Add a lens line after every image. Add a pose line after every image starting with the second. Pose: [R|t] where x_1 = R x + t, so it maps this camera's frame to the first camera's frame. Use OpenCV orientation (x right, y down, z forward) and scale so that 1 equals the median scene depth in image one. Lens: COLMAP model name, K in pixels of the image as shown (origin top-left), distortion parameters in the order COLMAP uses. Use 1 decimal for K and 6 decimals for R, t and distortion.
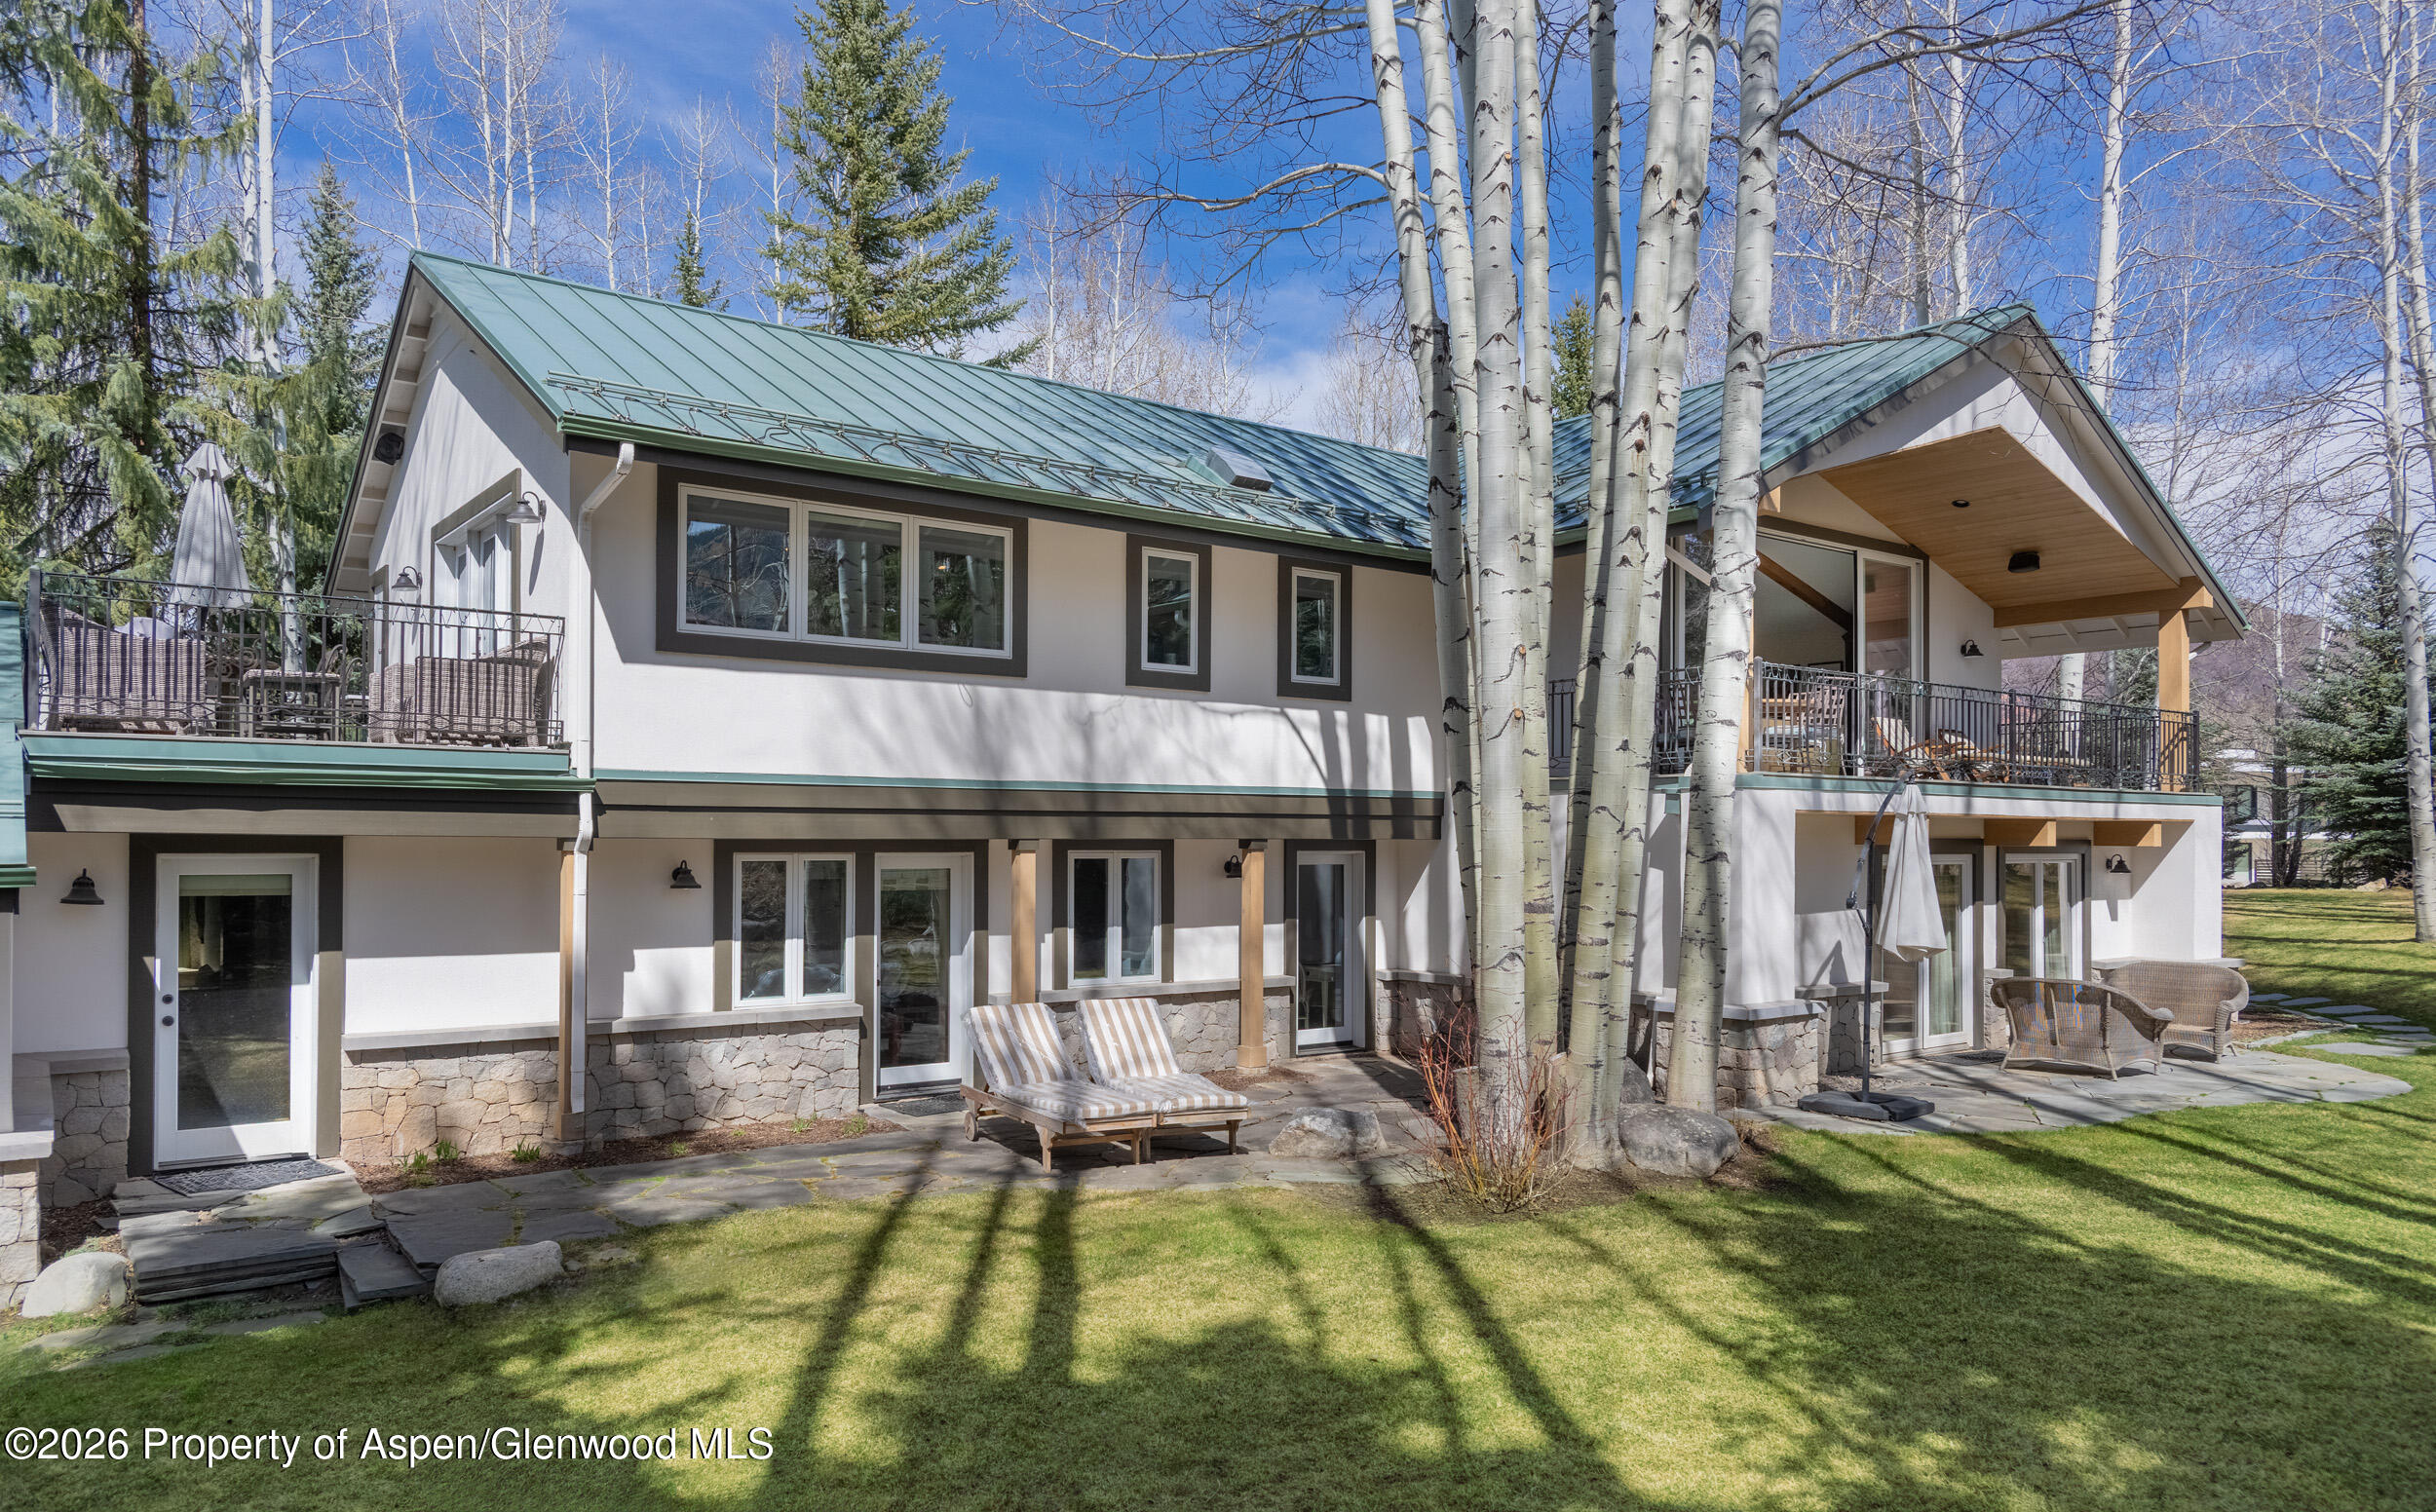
lens RADIAL K [[1694.2, 0, 1214.5], [0, 1694.2, 779.6], [0, 0, 1]] dist [0.002034, -0.005562]
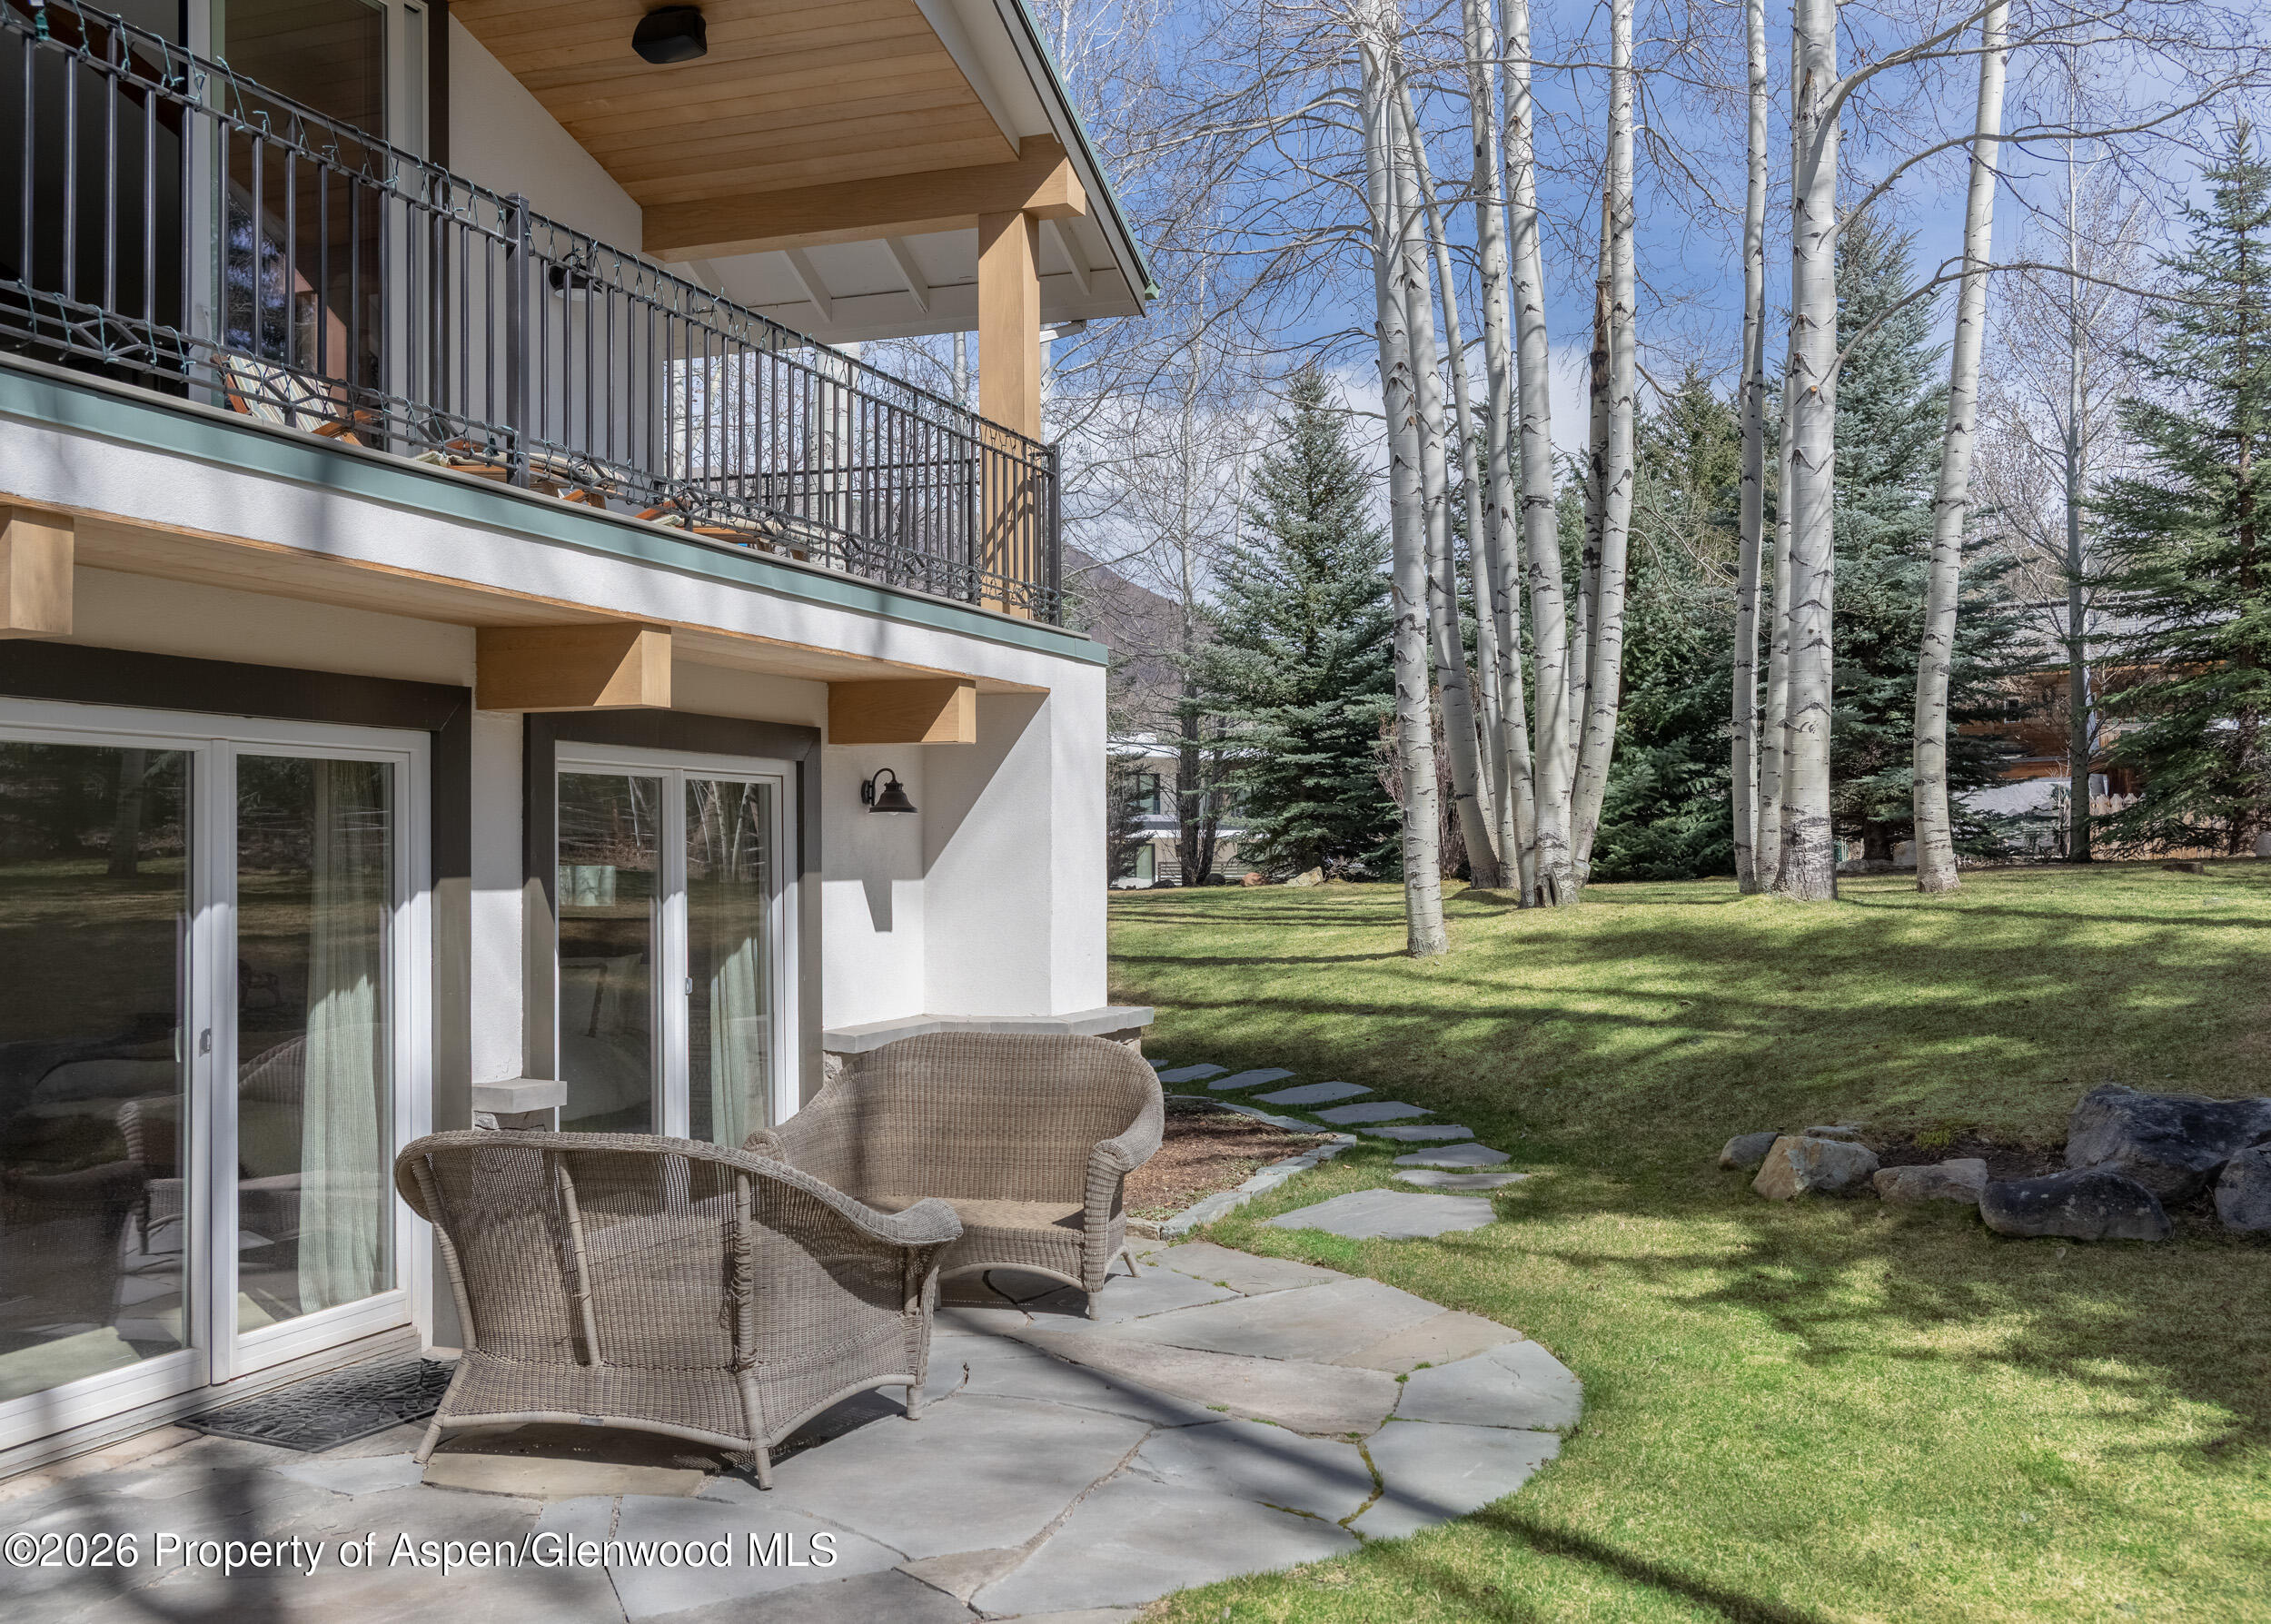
lens RADIAL K [[2146.8, 0, 1135.0], [0, 2146.8, 815.8], [0, 0, 1]] dist [0.011509, 0.000000]
pose [[0.857017, -0.010296, 0.515185, 0.297010], [0.005863, 0.999930, 0.010230, 0.047483], [-0.515254, -0.005746, 0.857018, 0.490897]]
